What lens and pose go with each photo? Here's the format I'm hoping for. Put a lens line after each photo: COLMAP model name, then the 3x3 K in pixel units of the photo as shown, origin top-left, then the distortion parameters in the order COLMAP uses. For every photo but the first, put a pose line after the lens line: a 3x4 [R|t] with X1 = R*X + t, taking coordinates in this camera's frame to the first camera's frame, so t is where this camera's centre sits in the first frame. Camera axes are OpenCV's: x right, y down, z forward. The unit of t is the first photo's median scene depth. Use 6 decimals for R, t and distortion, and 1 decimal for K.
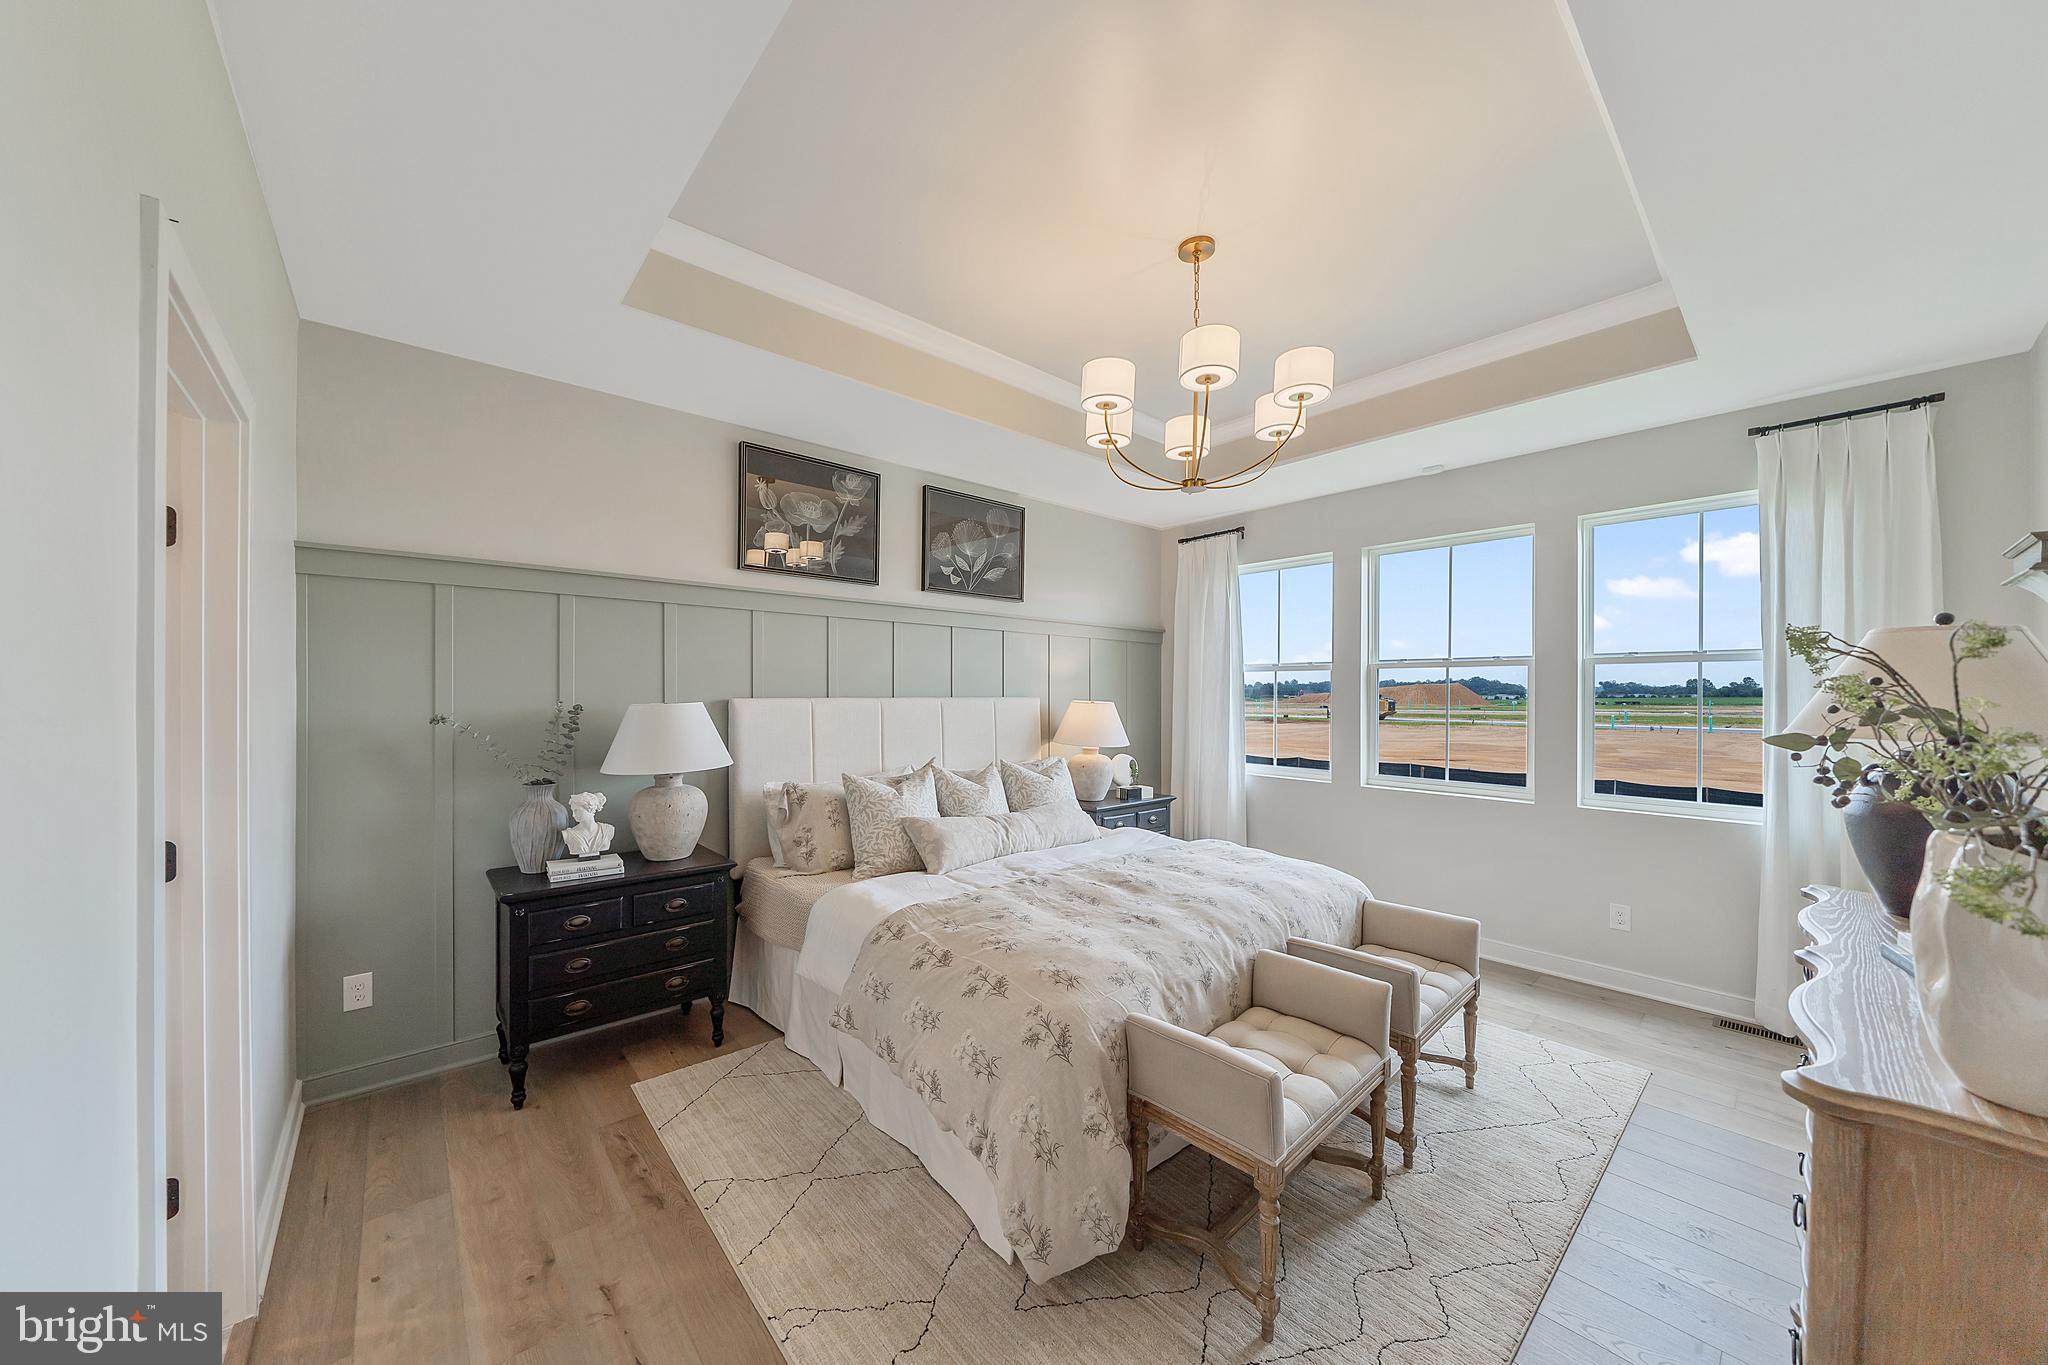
lens RADIAL K [[716.3, 0, 1010.9], [0, 716.3, 691.6], [0, 0, 1]] dist [-0.006083, -0.000336]
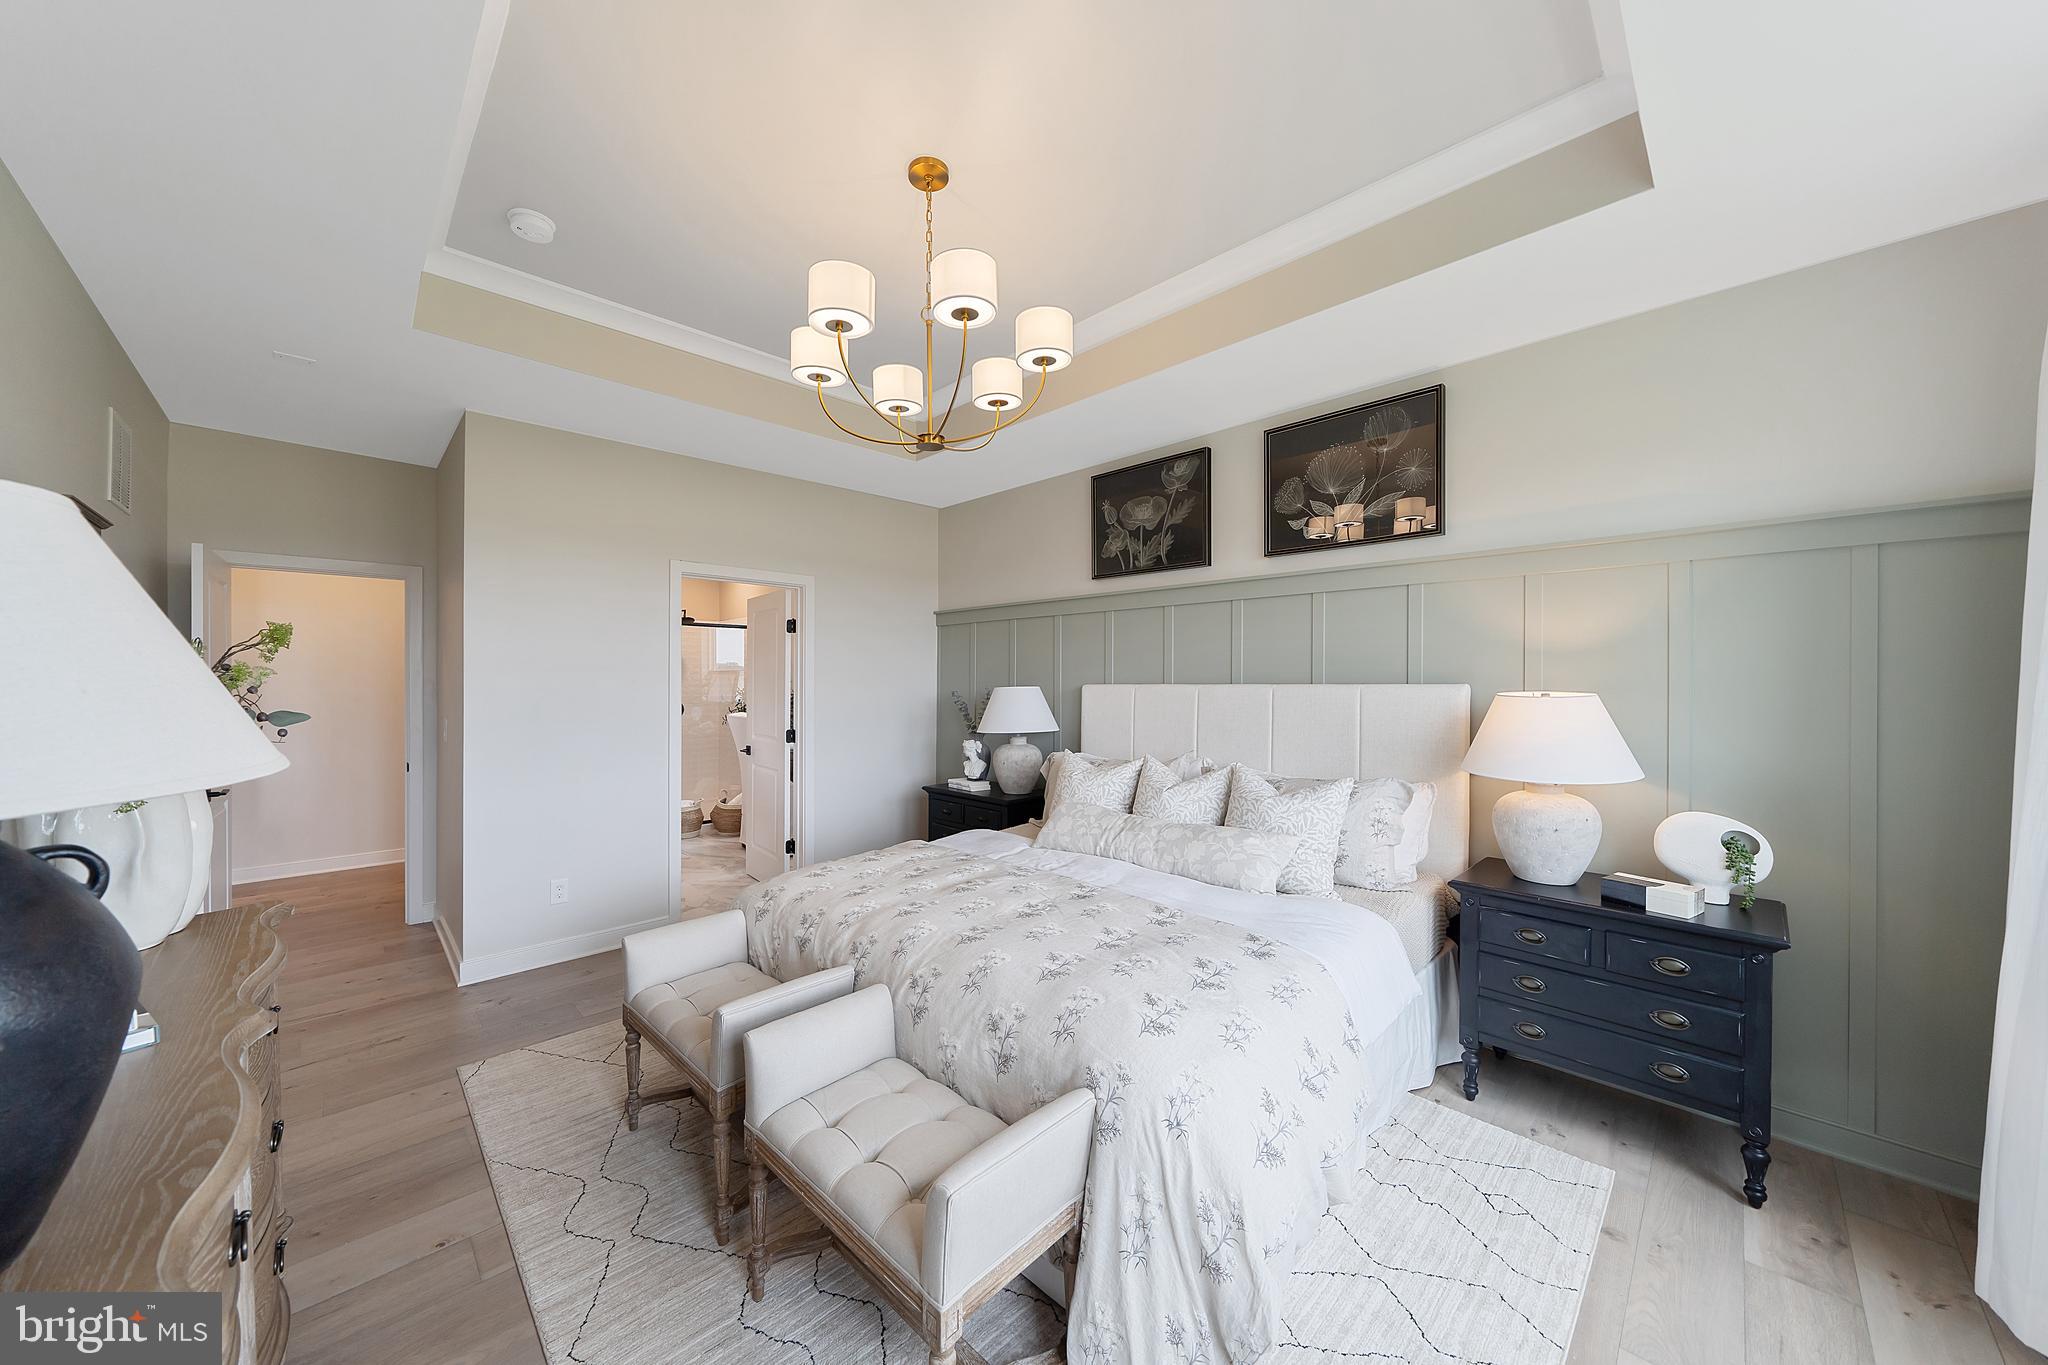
lens RADIAL K [[716.3, 0, 1013.1], [0, 716.3, 682.6], [0, 0, 1]] dist [-0.006083, -0.000336]
pose [[0.038063, -0.010115, -0.999224, 0.790105], [-0.007150, 0.999920, -0.010395, 0.018328], [0.999250, 0.007540, 0.037987, 0.758810]]
